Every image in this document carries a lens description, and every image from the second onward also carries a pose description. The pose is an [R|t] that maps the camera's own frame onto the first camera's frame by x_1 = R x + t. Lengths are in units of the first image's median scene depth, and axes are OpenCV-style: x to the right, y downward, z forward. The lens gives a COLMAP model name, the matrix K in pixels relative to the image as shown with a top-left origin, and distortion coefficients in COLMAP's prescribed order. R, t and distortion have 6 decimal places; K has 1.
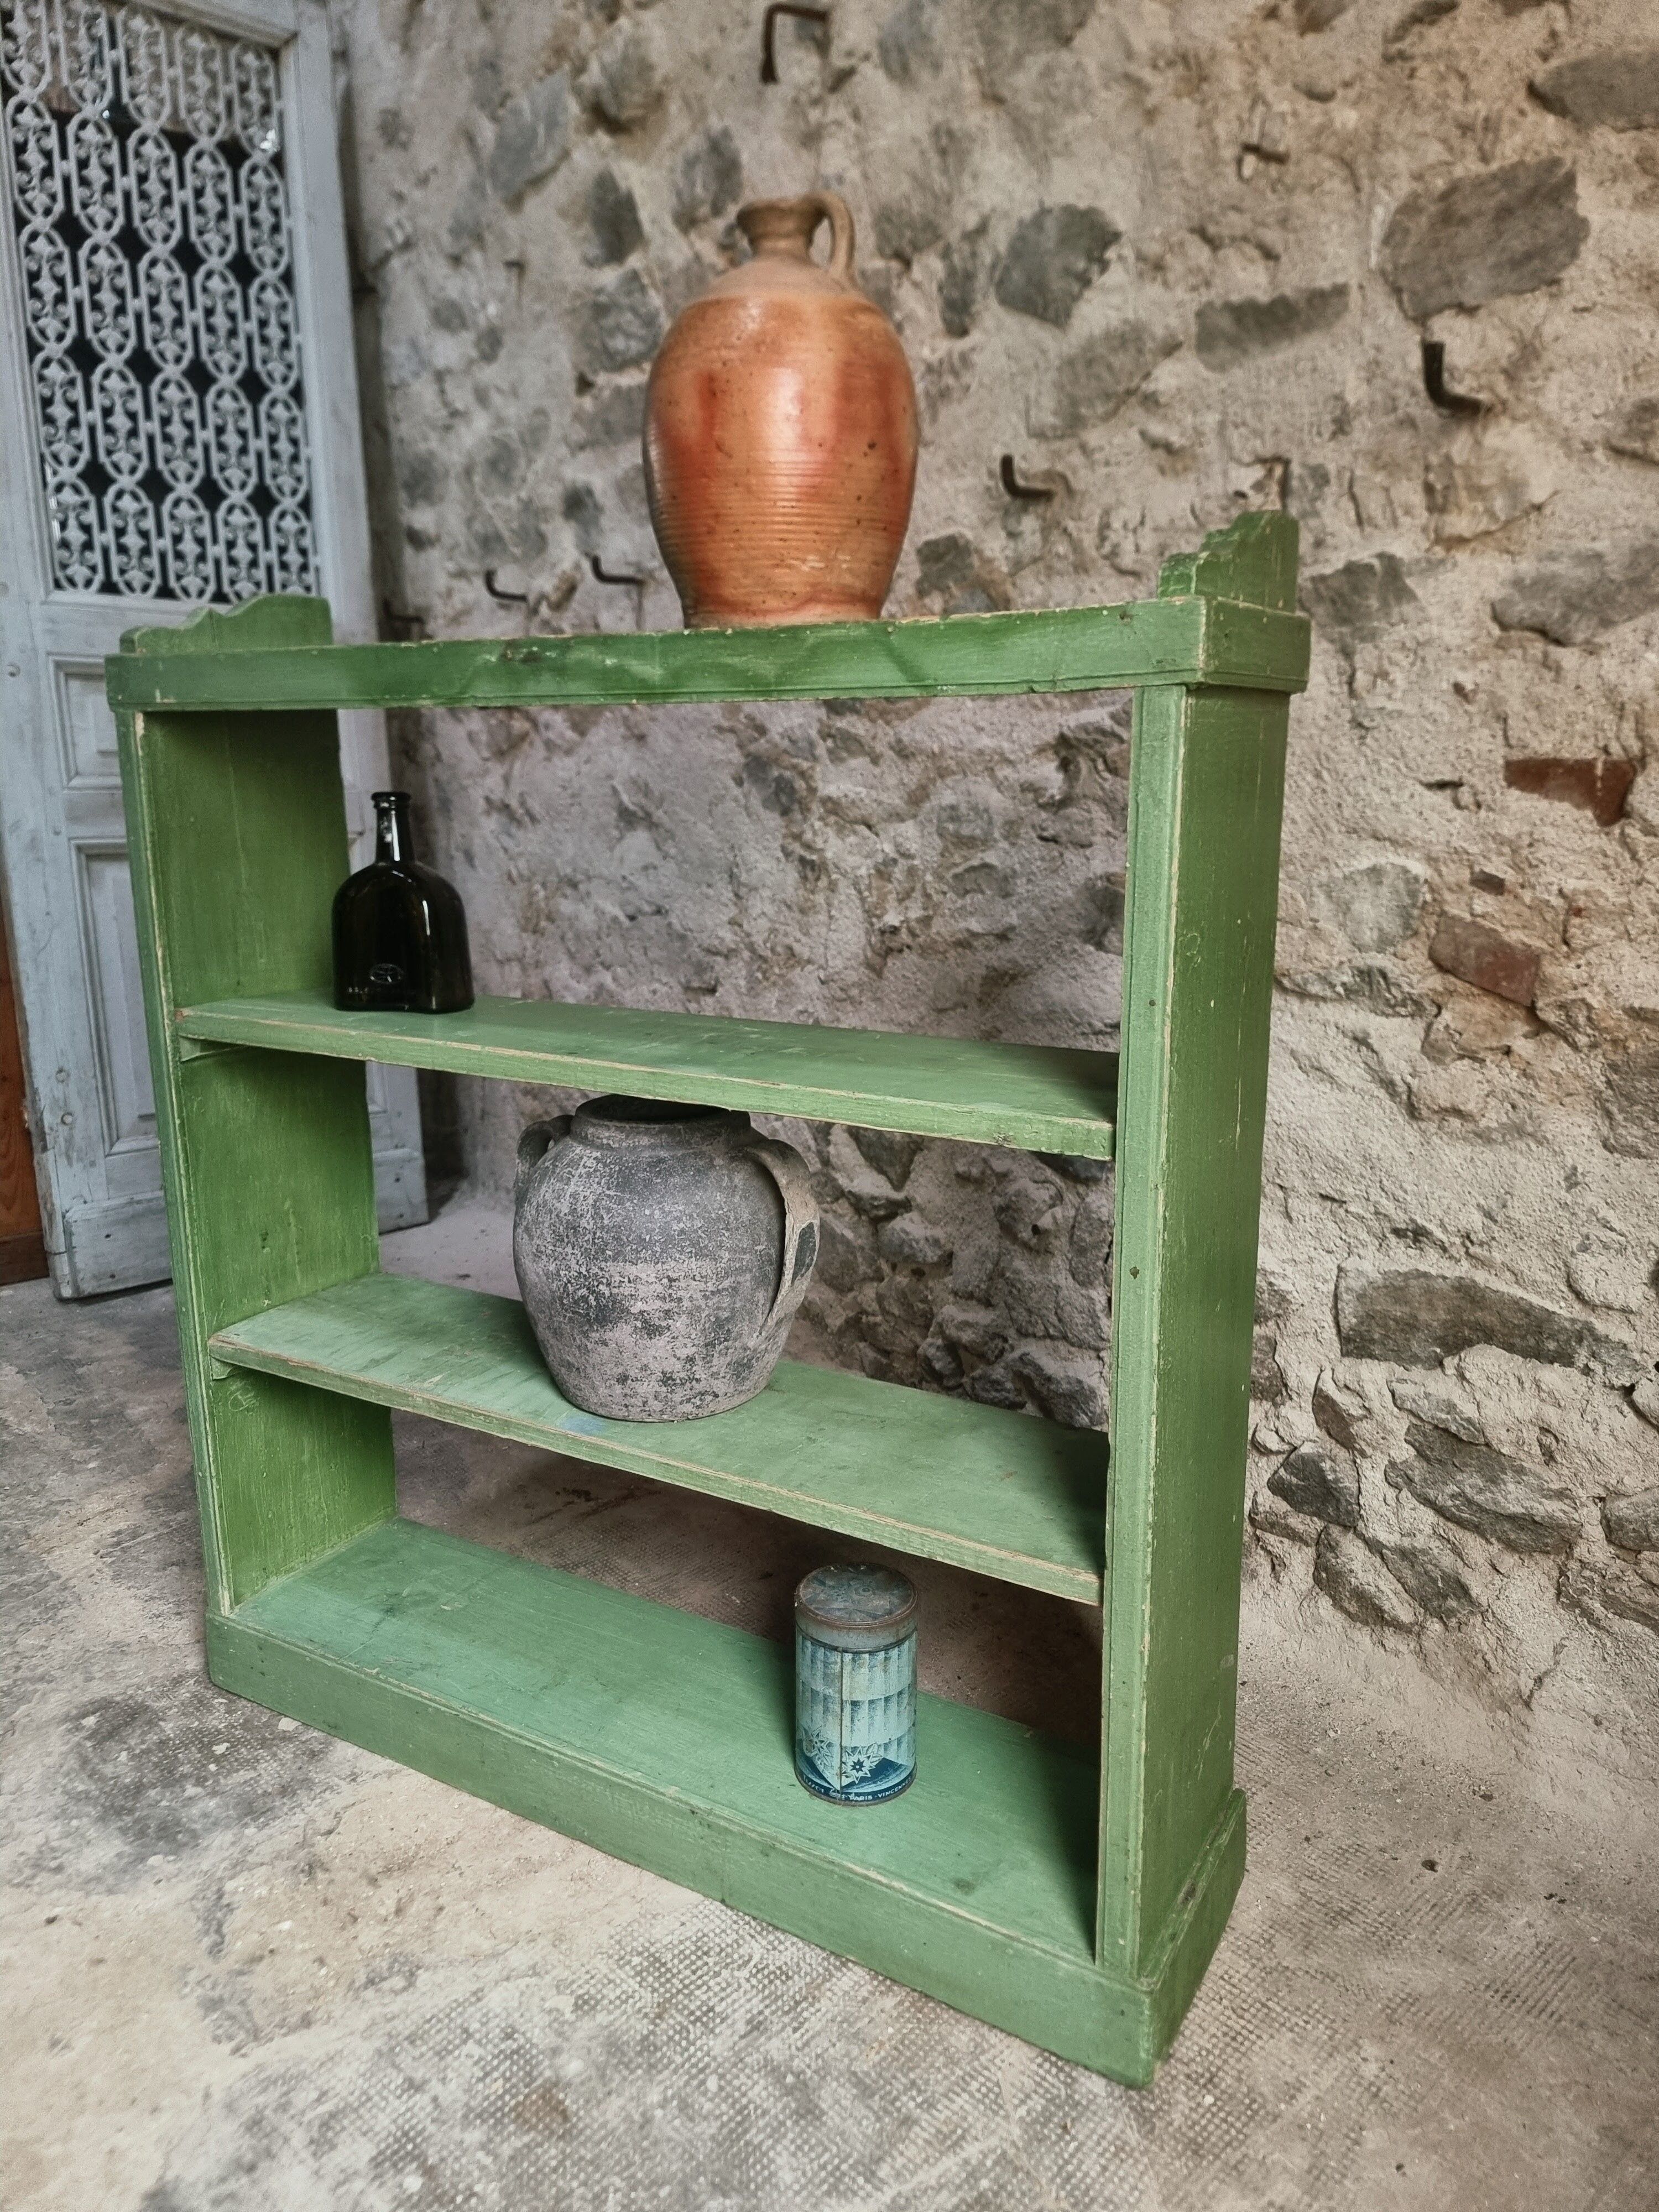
lens RADIAL K [[1554.5, 0, 817.2], [0, 1554.5, 1098.0], [0, 0, 1]] dist [0.059950, -0.064660]
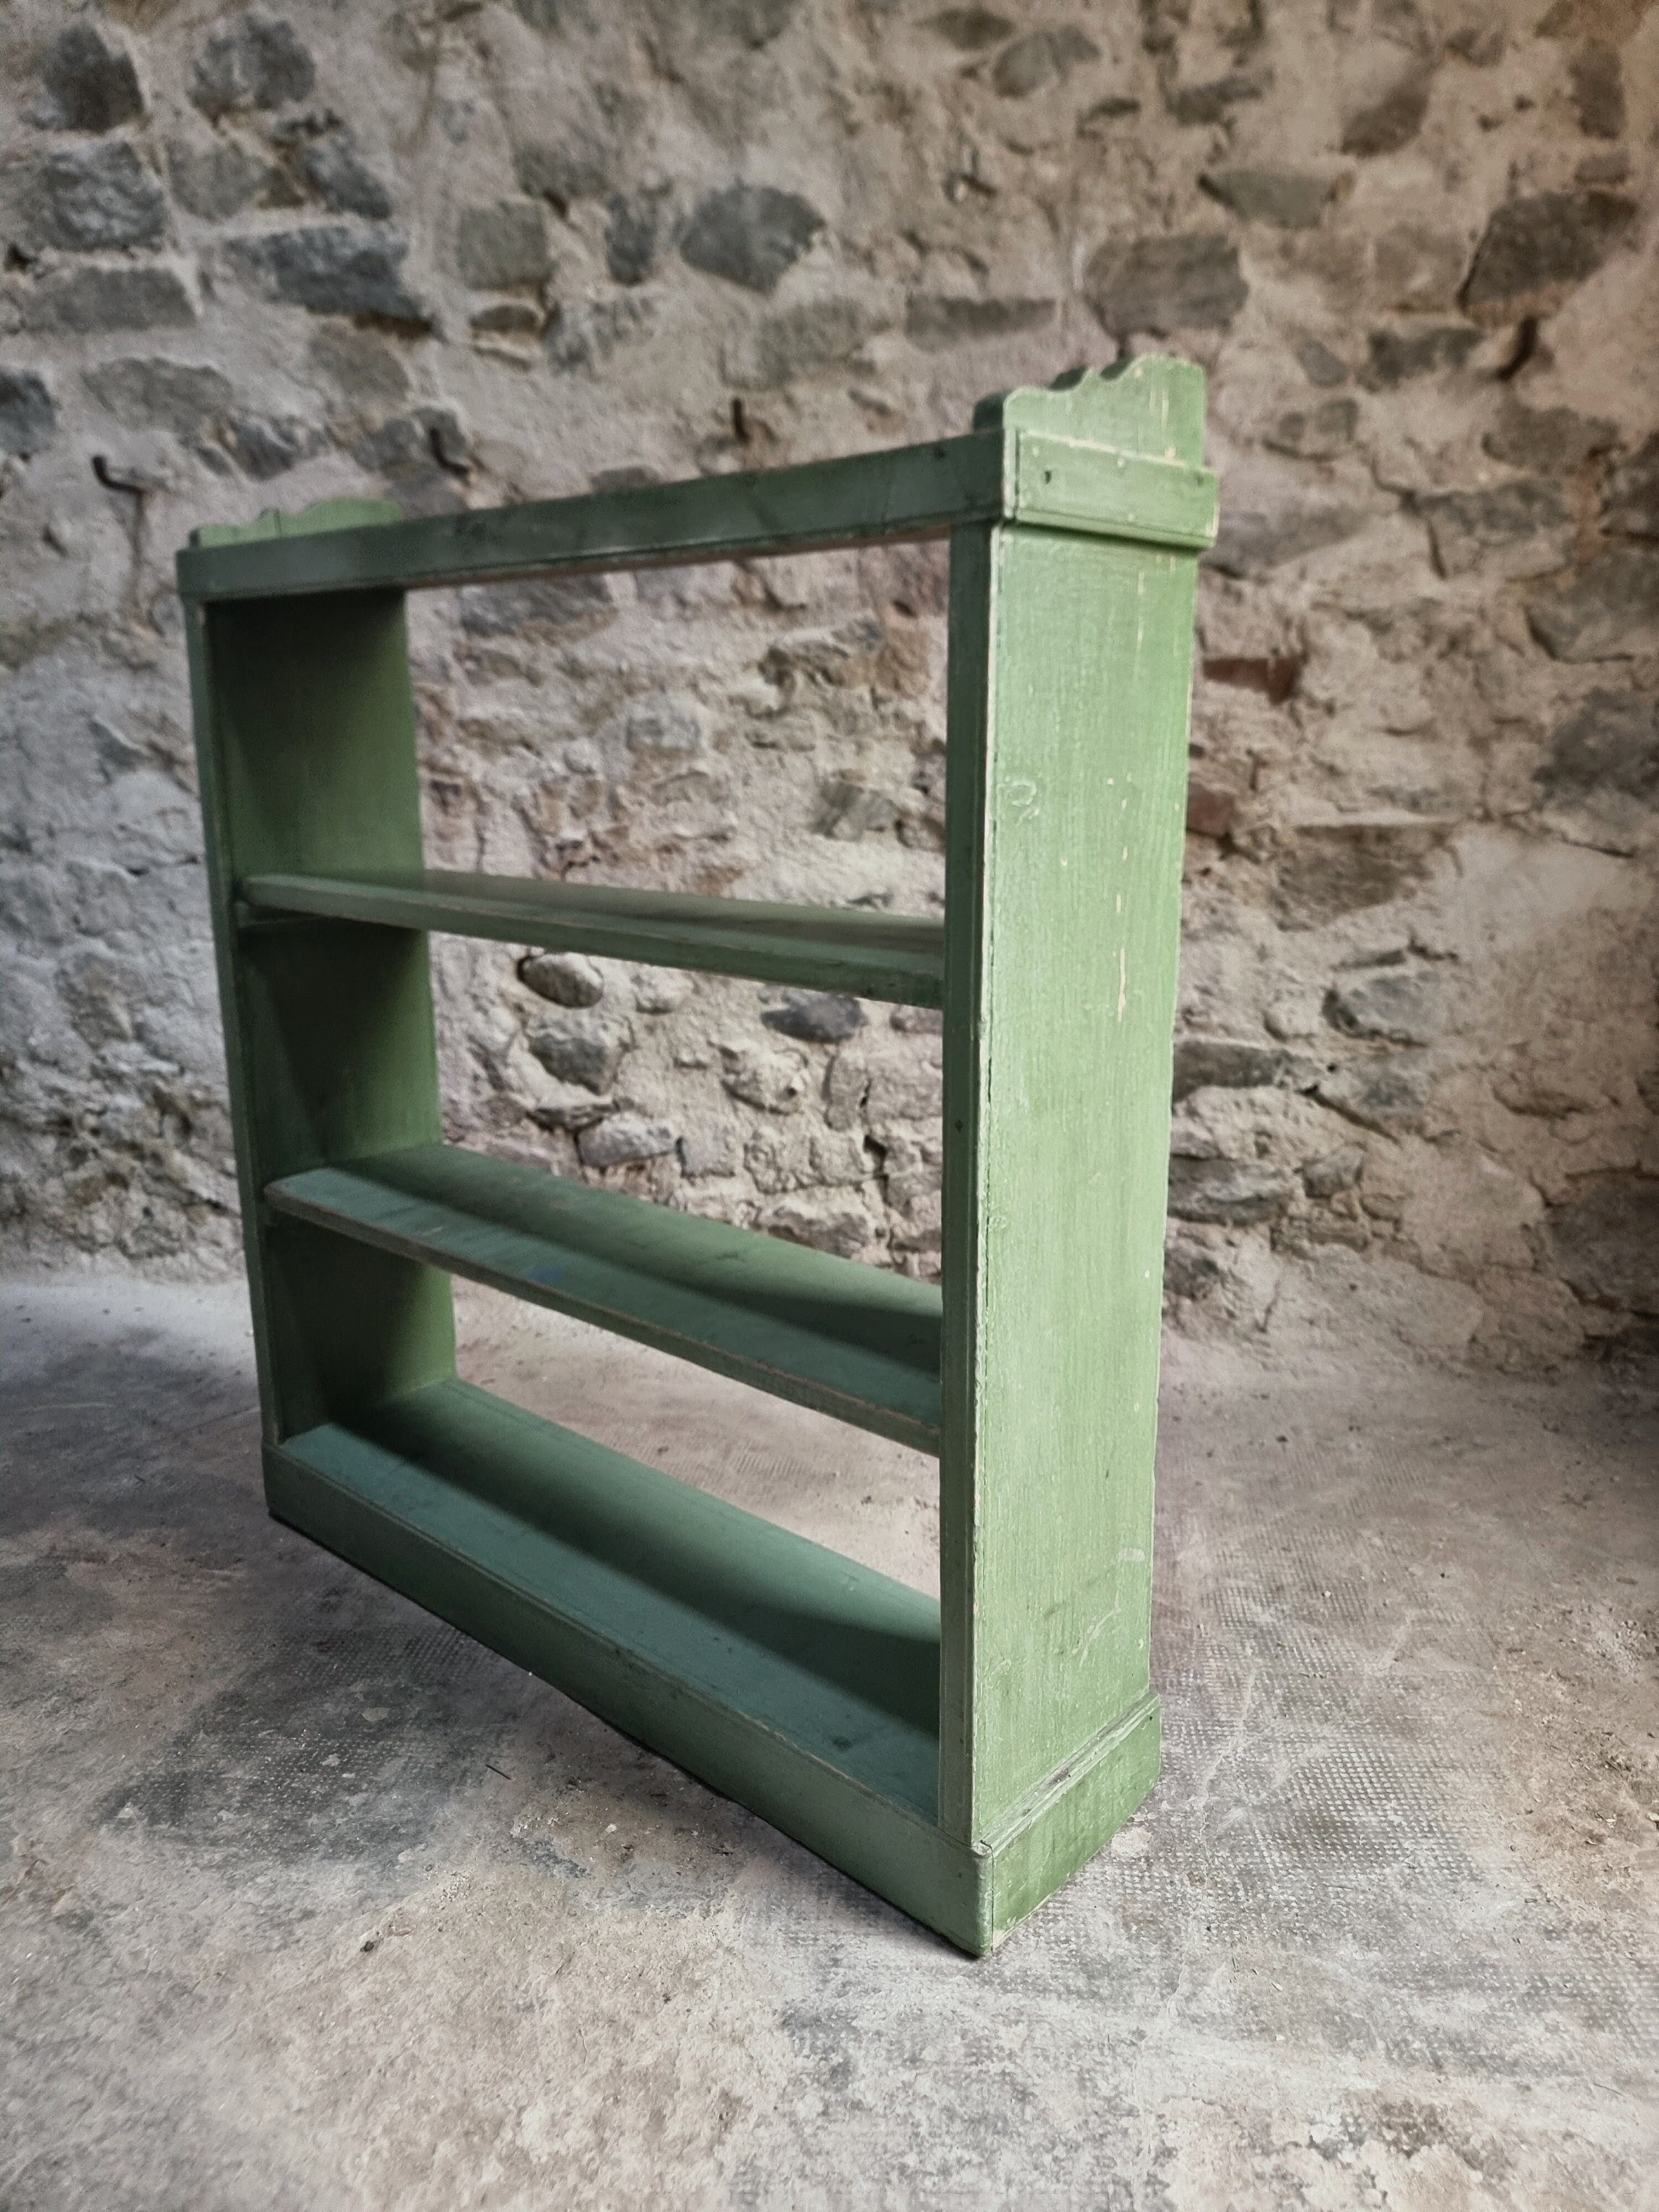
lens RADIAL K [[1567.5, 0, 849.9], [0, 1567.5, 1086.5], [0, 0, 1]] dist [0.054375, -0.062215]
pose [[0.771671, -0.147565, 0.618666, -0.664132], [0.153506, 0.987168, 0.043990, 0.046156], [-0.617219, 0.061023, 0.784421, 0.098579]]
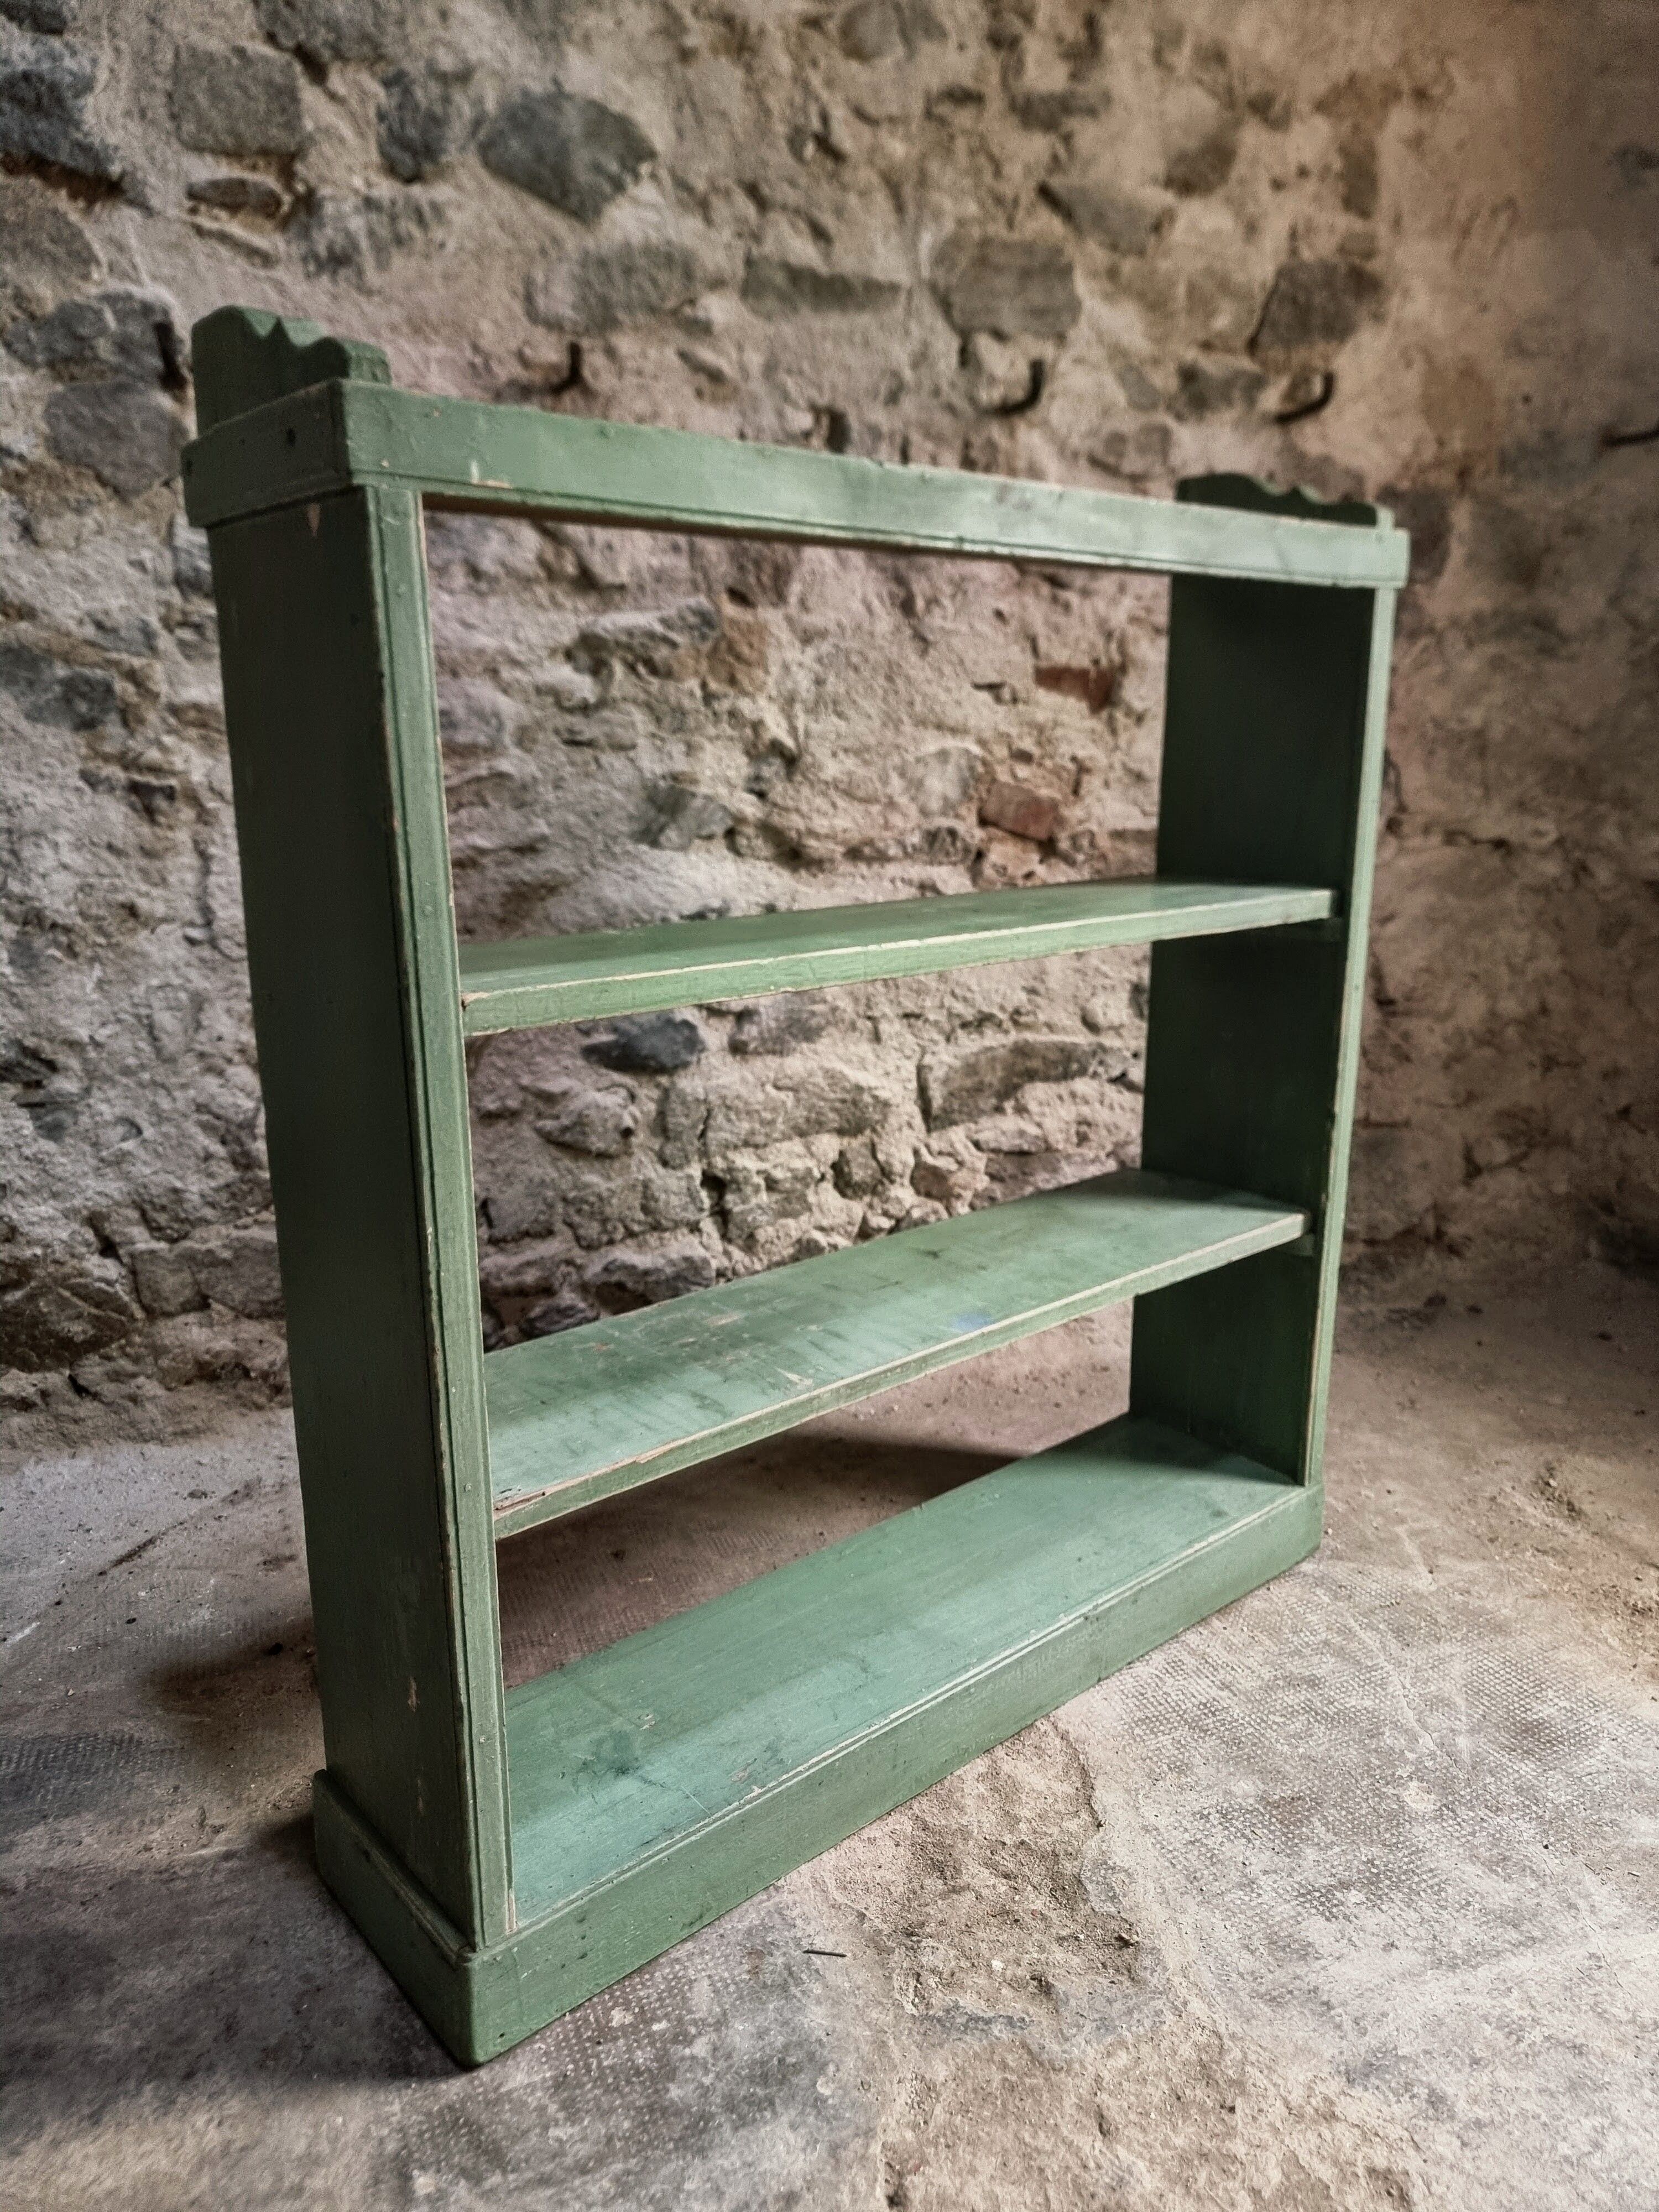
lens RADIAL K [[1566.2, 0, 847.5], [0, 1566.2, 1117.4], [0, 0, 1]] dist [0.057554, -0.062758]
pose [[0.348613, -0.221389, 0.910745, -0.924809], [0.202199, 0.966586, 0.157566, -0.071098], [-0.915197, 0.129223, 0.381729, 0.594207]]
